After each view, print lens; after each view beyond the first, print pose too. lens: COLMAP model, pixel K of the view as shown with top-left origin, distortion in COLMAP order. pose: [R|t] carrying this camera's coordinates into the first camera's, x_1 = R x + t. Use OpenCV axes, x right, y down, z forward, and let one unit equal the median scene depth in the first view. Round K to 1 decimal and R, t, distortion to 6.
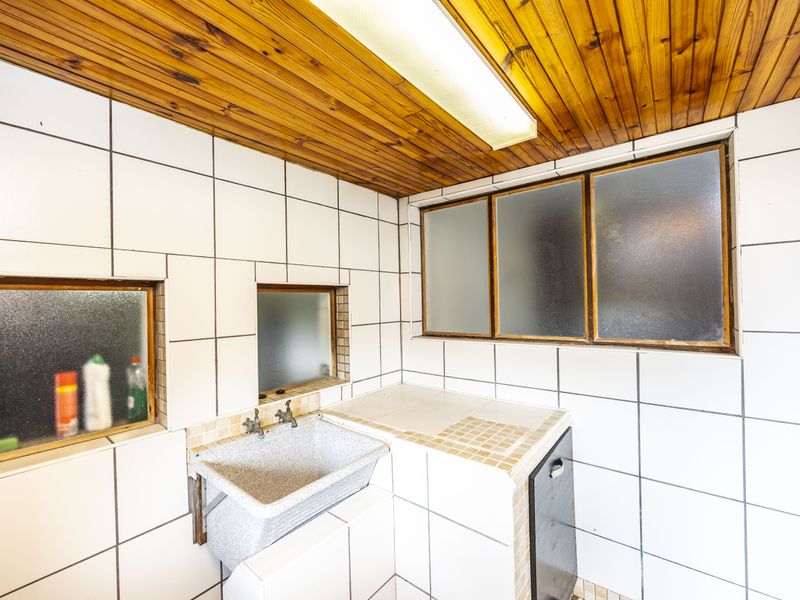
lens RADIAL K [[340.5, 0, 402.4], [0, 340.5, 300.1], [0, 0, 1]] dist [-0.000102, -0.001078]
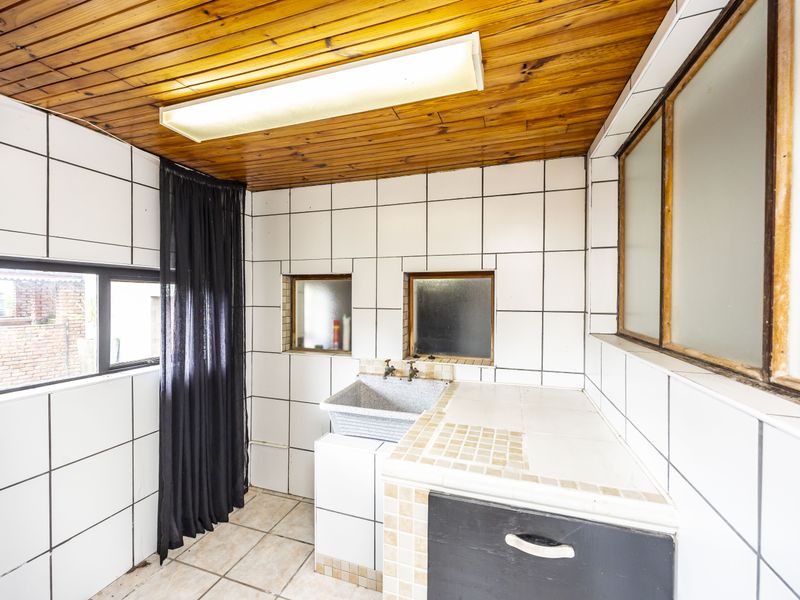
lens RADIAL K [[340.5, 0, 400.3], [0, 340.5, 298.8], [0, 0, 1]] dist [-0.000102, -0.001078]
pose [[0.348688, 0.030673, -0.936737, 0.873571], [-0.006502, 0.999519, 0.030308, 0.016216], [0.937216, -0.004477, 0.348720, 0.502413]]
